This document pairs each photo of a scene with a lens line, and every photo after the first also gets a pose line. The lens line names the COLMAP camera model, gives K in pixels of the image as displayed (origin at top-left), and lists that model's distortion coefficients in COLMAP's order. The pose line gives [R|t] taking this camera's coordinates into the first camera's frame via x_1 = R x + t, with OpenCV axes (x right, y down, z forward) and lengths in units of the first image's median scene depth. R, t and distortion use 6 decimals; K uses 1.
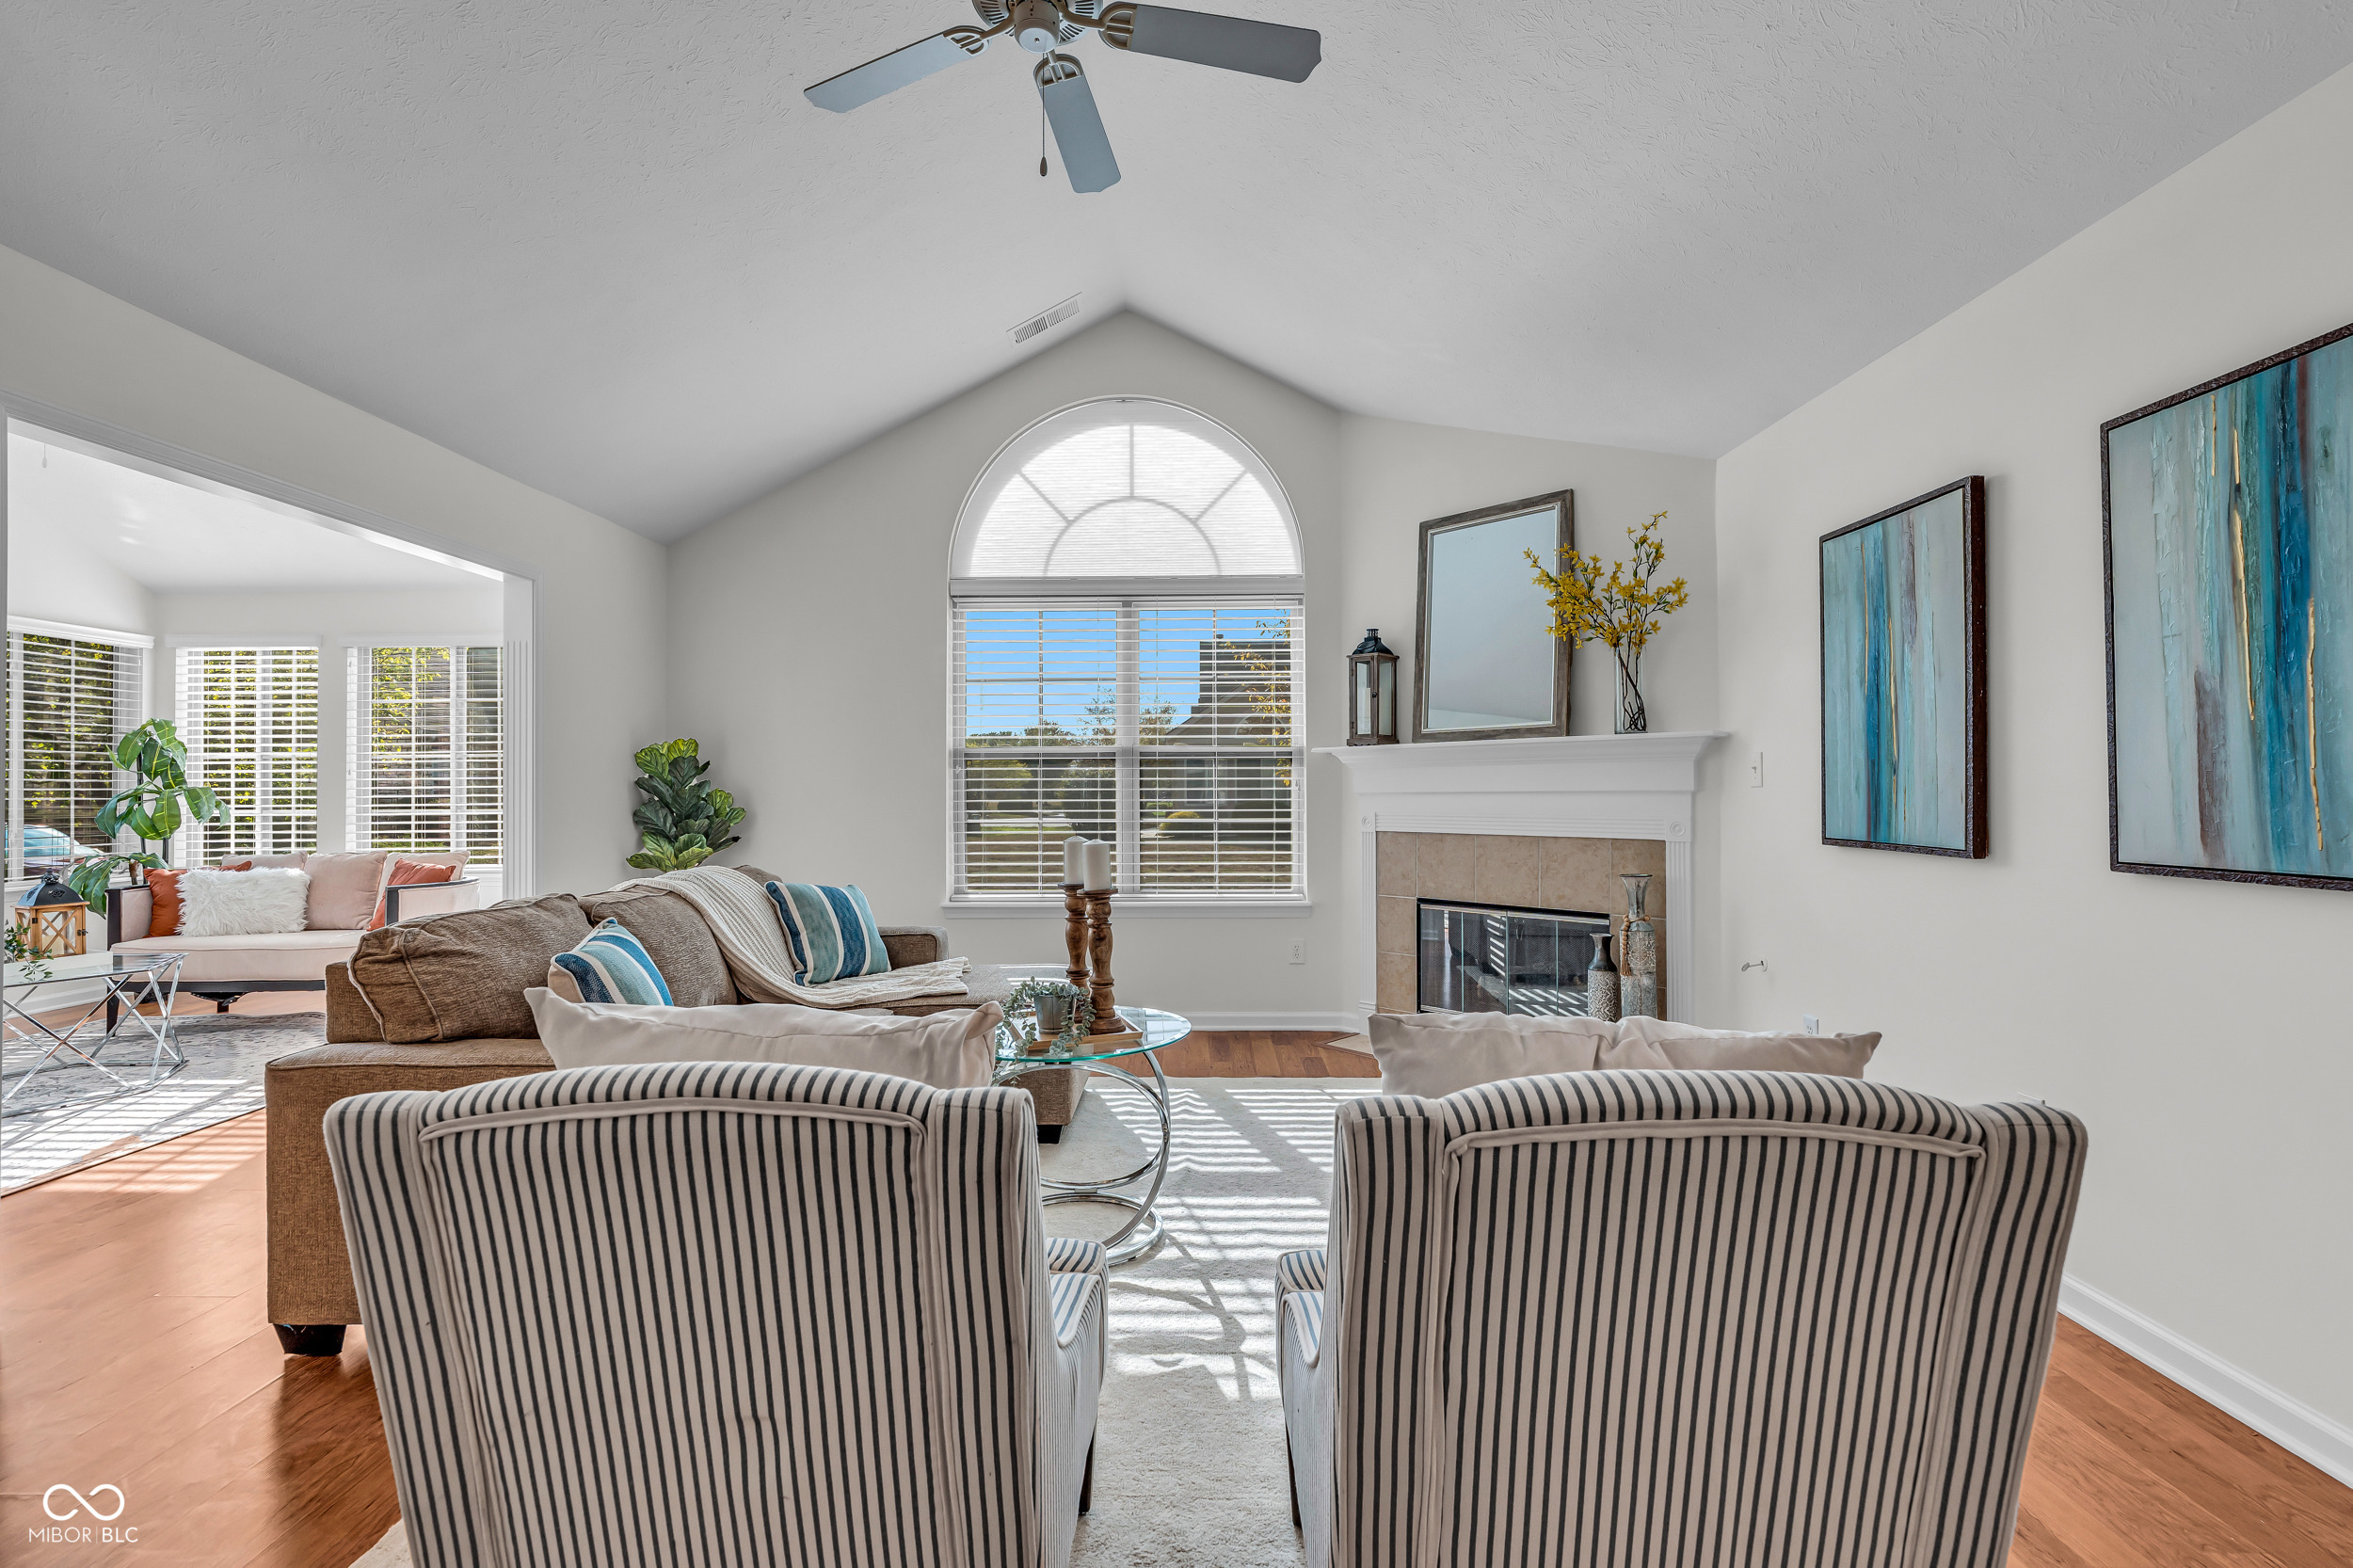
lens RADIAL K [[1052.5, 0, 1182.0], [0, 1052.5, 778.6], [0, 0, 1]] dist [-0.006644, 0.000312]
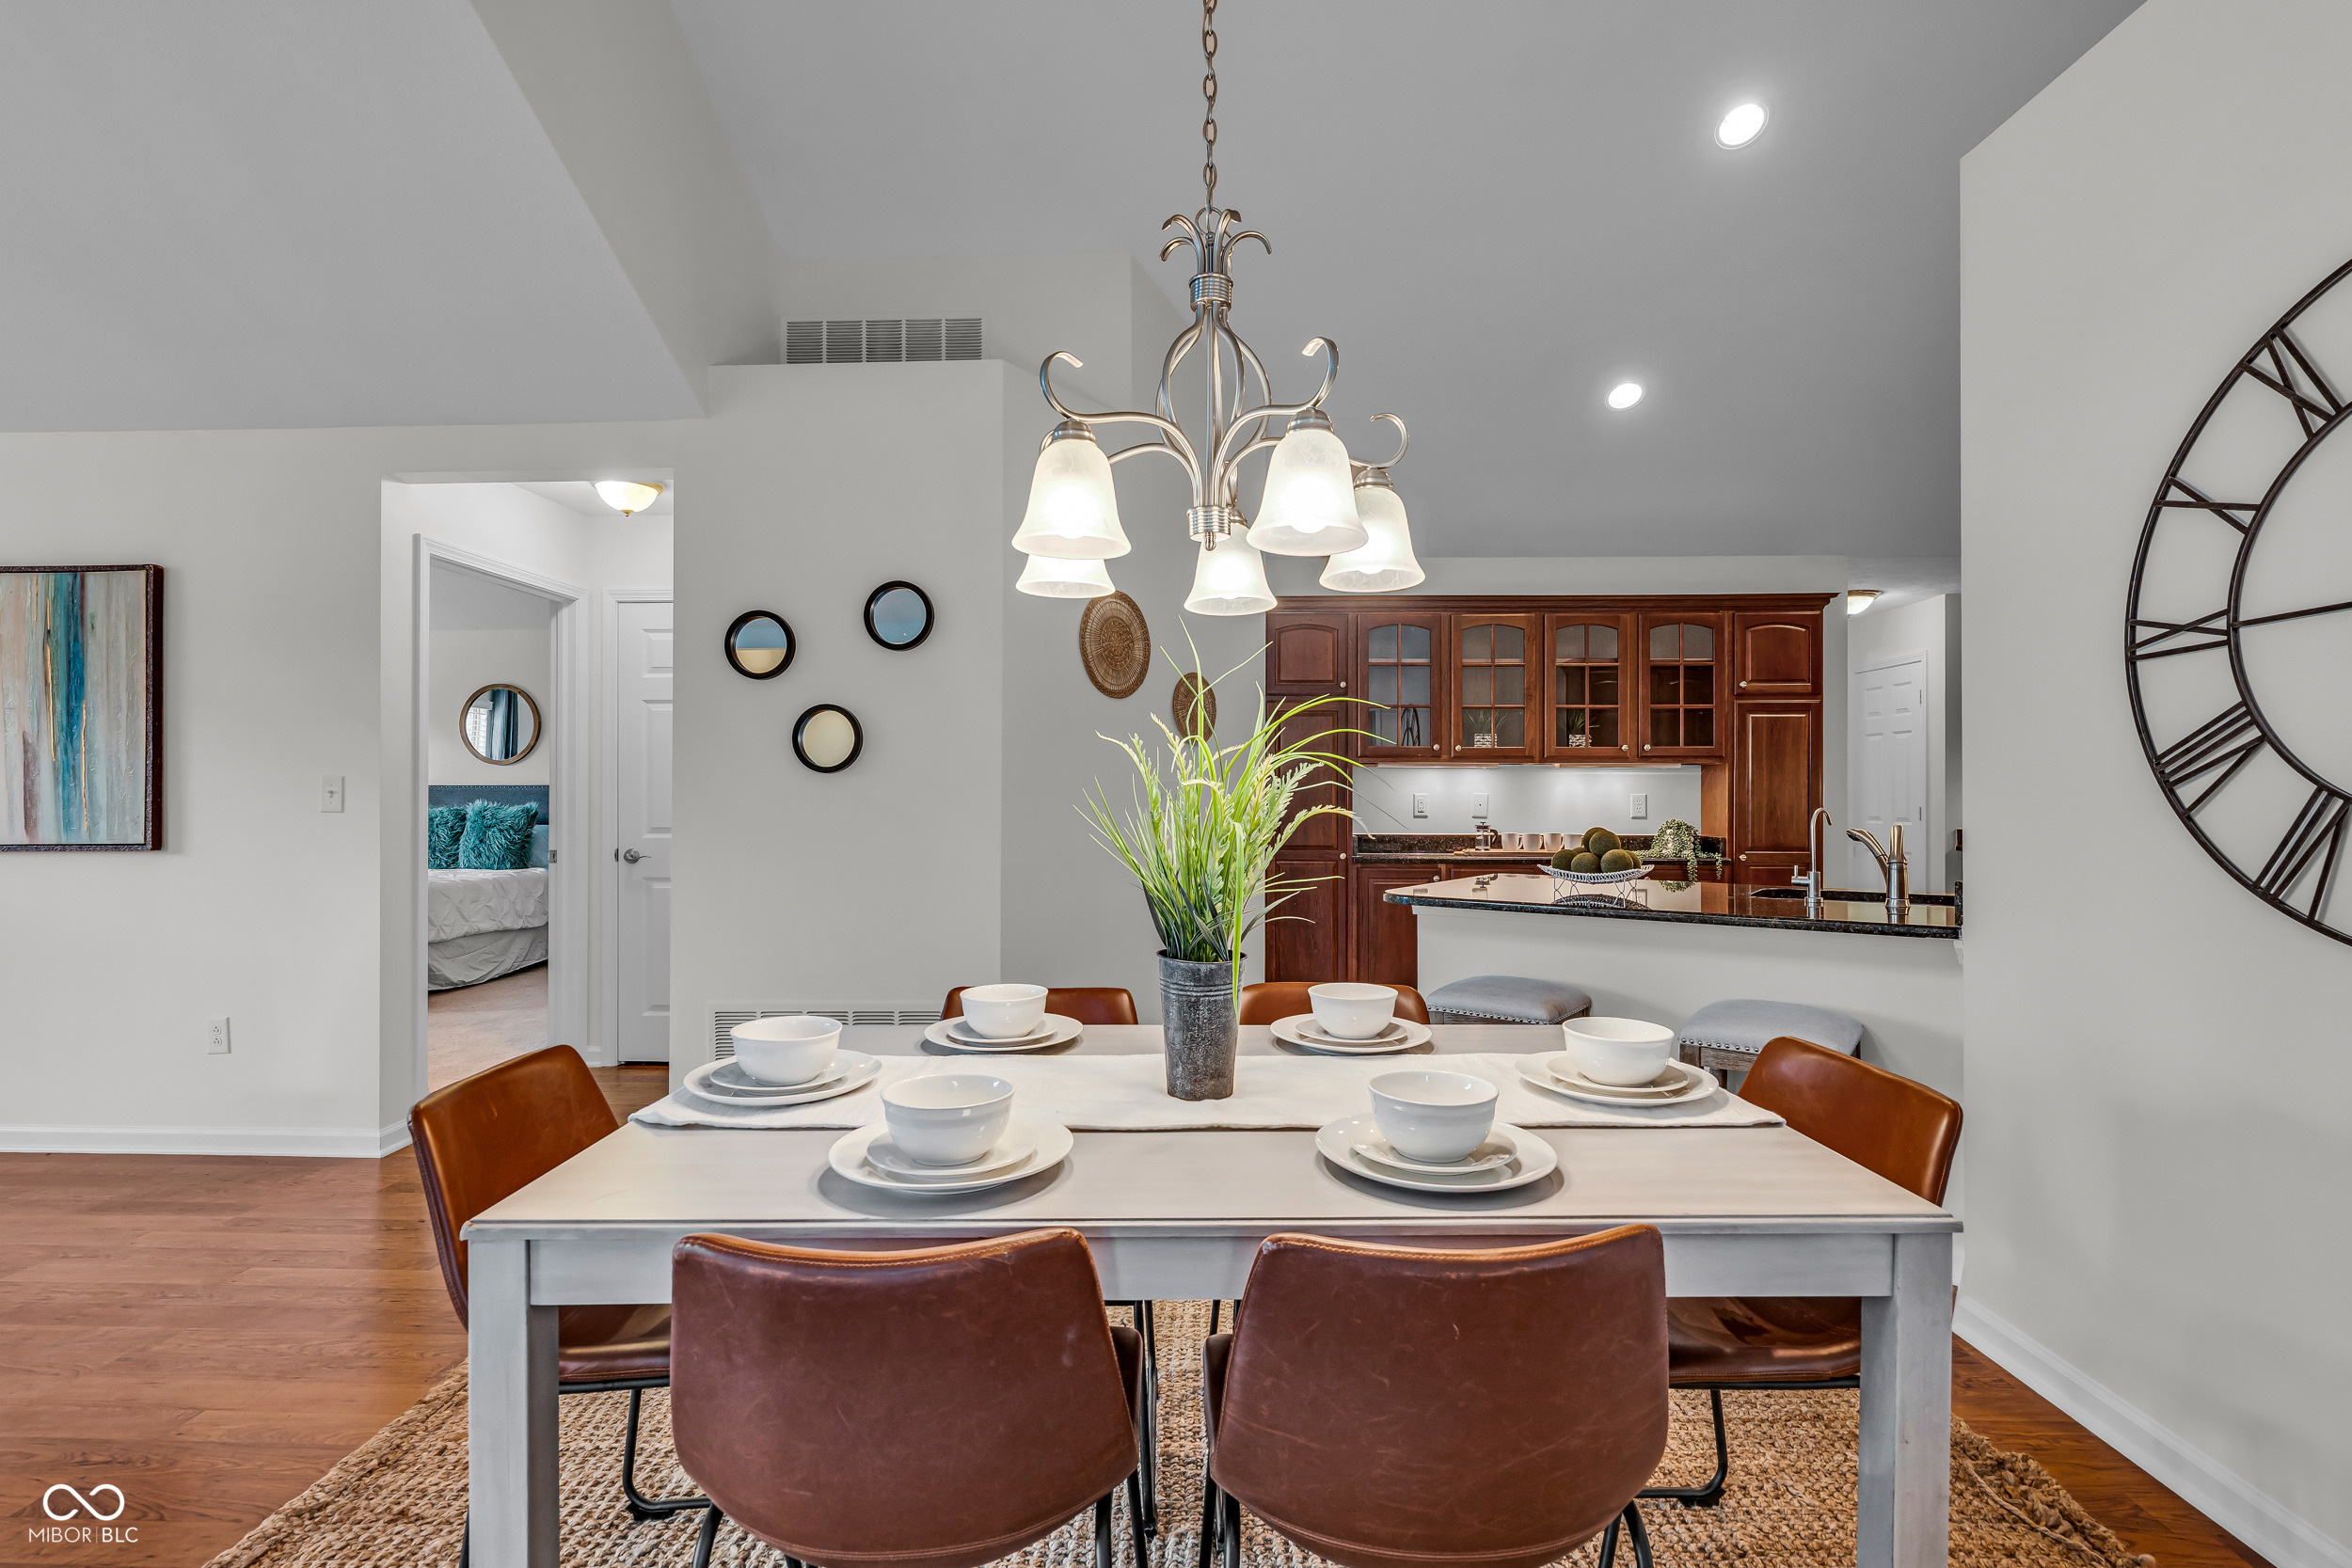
lens RADIAL K [[1052.0, 0, 1178.8], [0, 1052.0, 787.5], [0, 0, 1]] dist [-0.006644, 0.000312]
pose [[0.017704, 0.006318, 0.999823, -0.330481], [-0.010870, 0.999922, -0.006126, -0.008774], [-0.999784, -0.010760, 0.017771, -0.431312]]
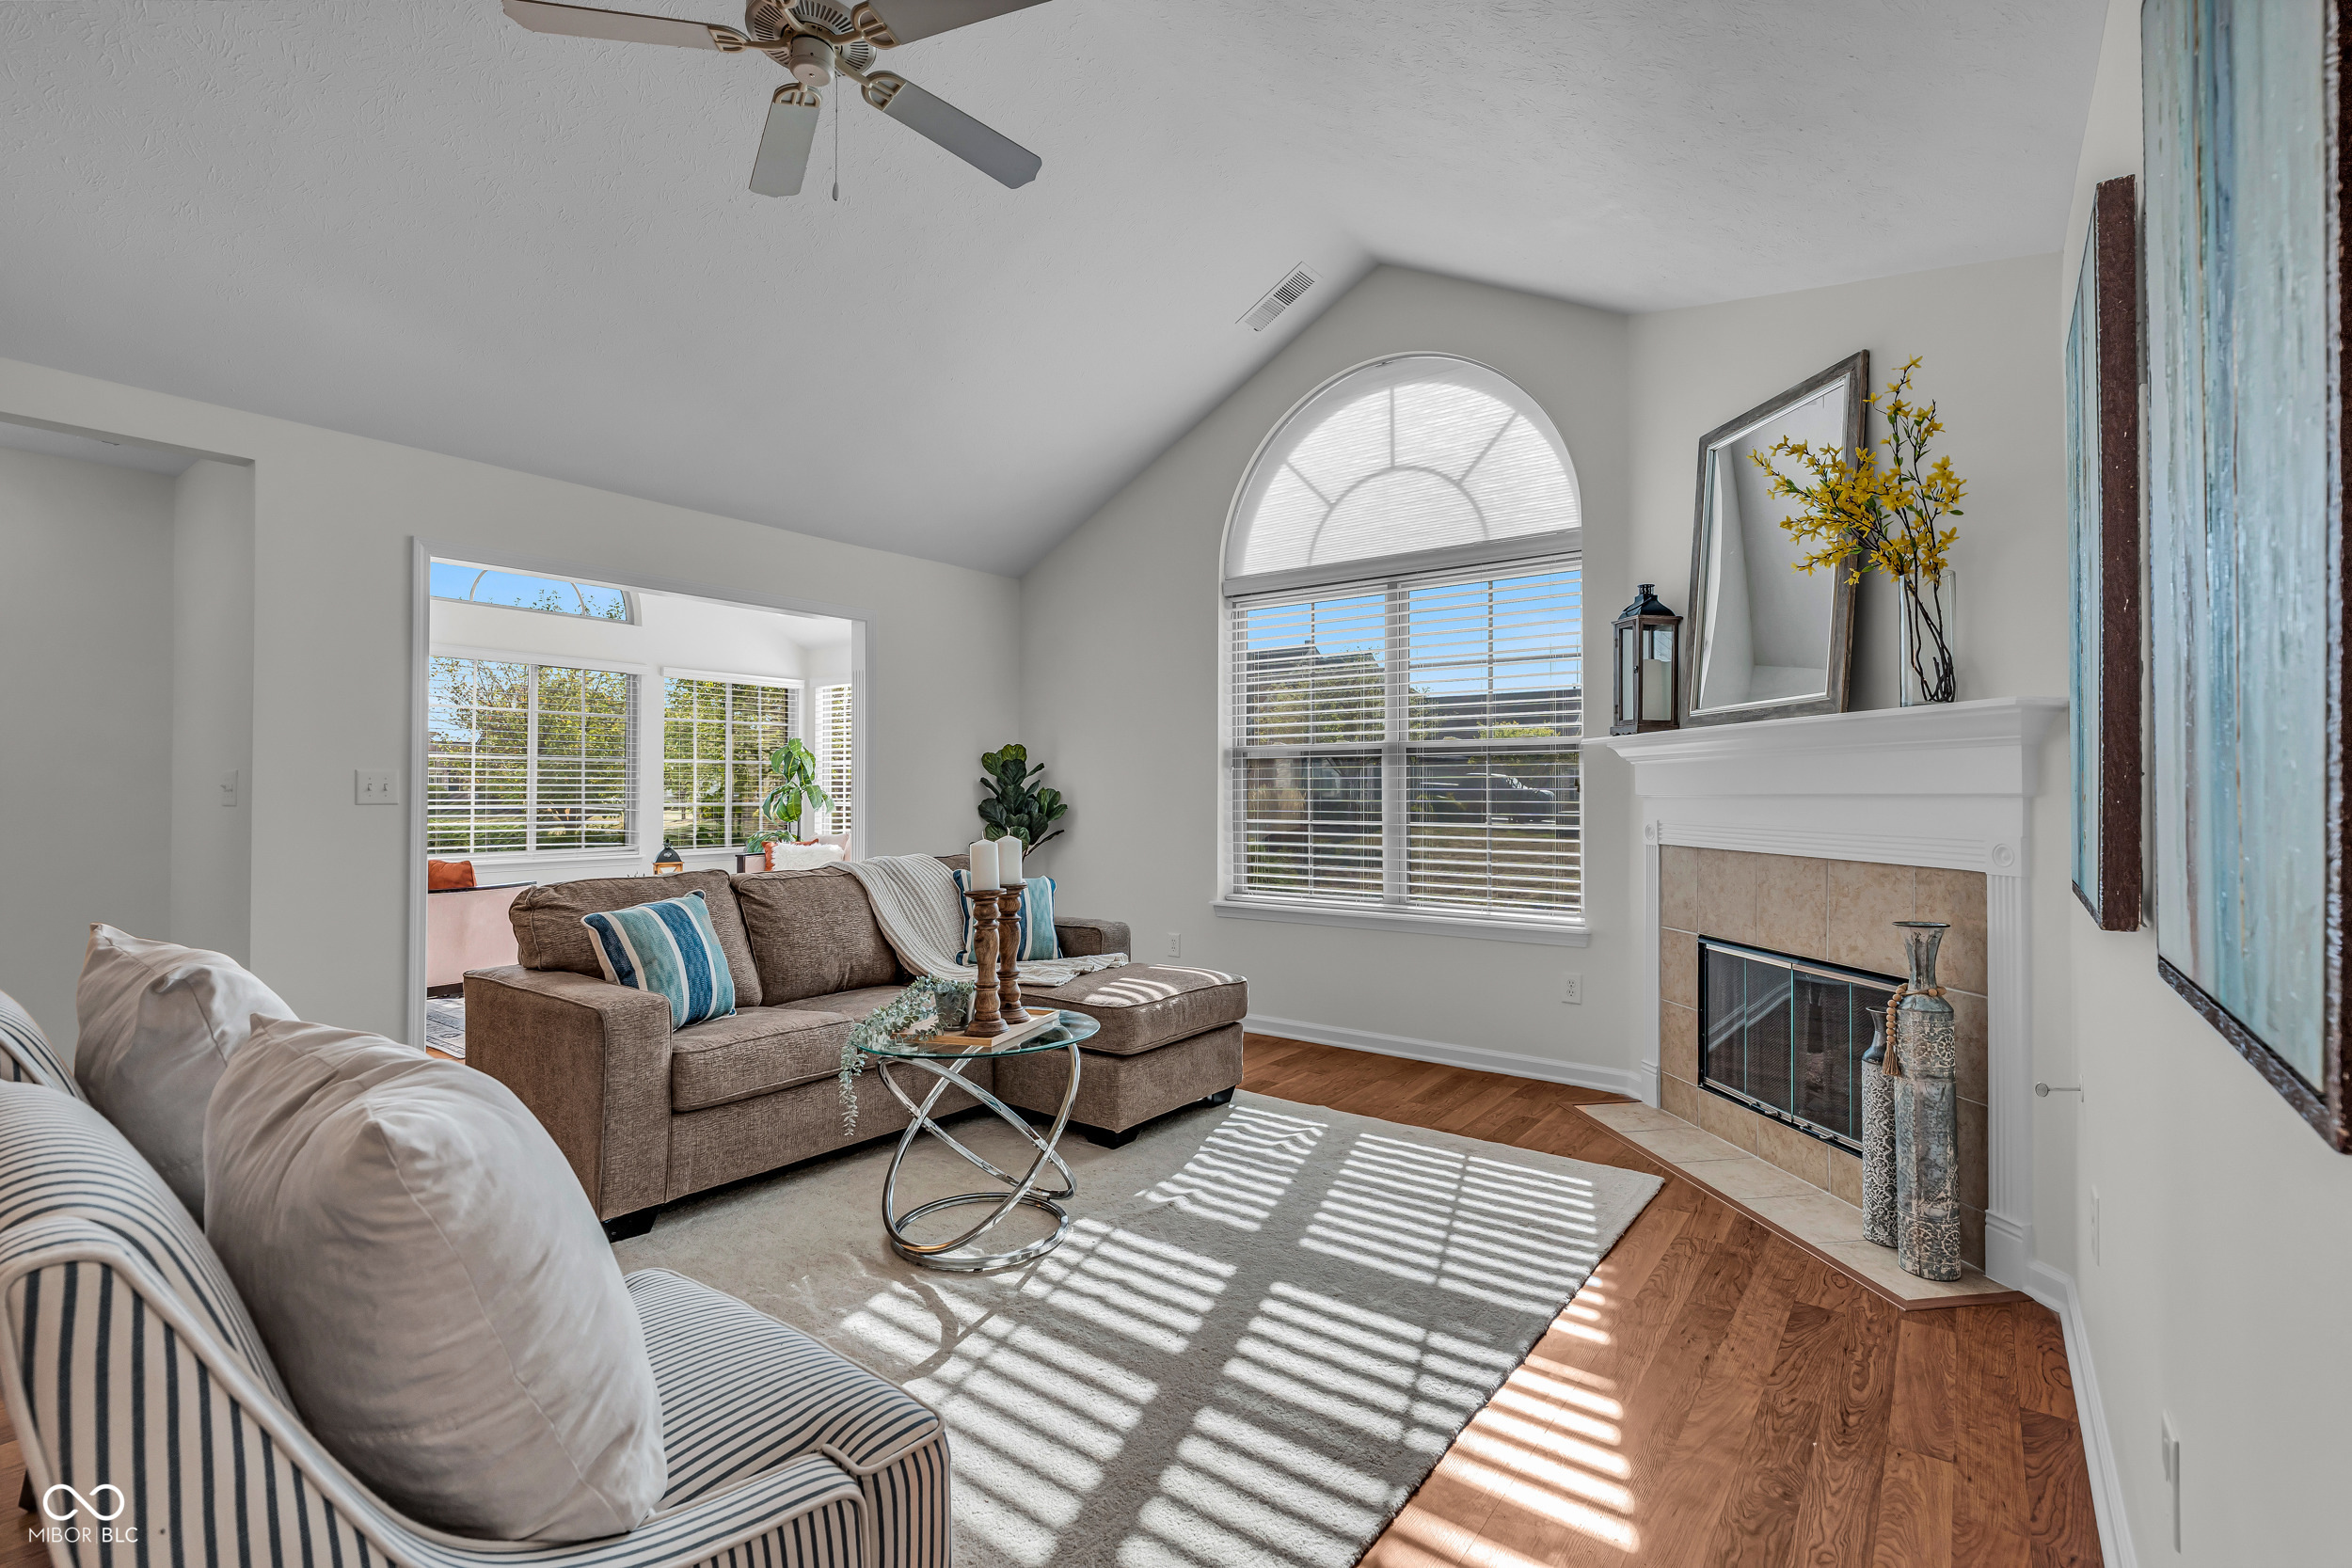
lens RADIAL K [[1052.0, 0, 1189.1], [0, 1052.0, 771.4], [0, 0, 1]] dist [-0.006644, 0.000312]
pose [[0.812980, -0.006310, -0.582258, 0.407780], [0.002783, 0.999972, -0.006952, 0.000892], [0.582285, 0.004032, 0.812974, 0.194088]]
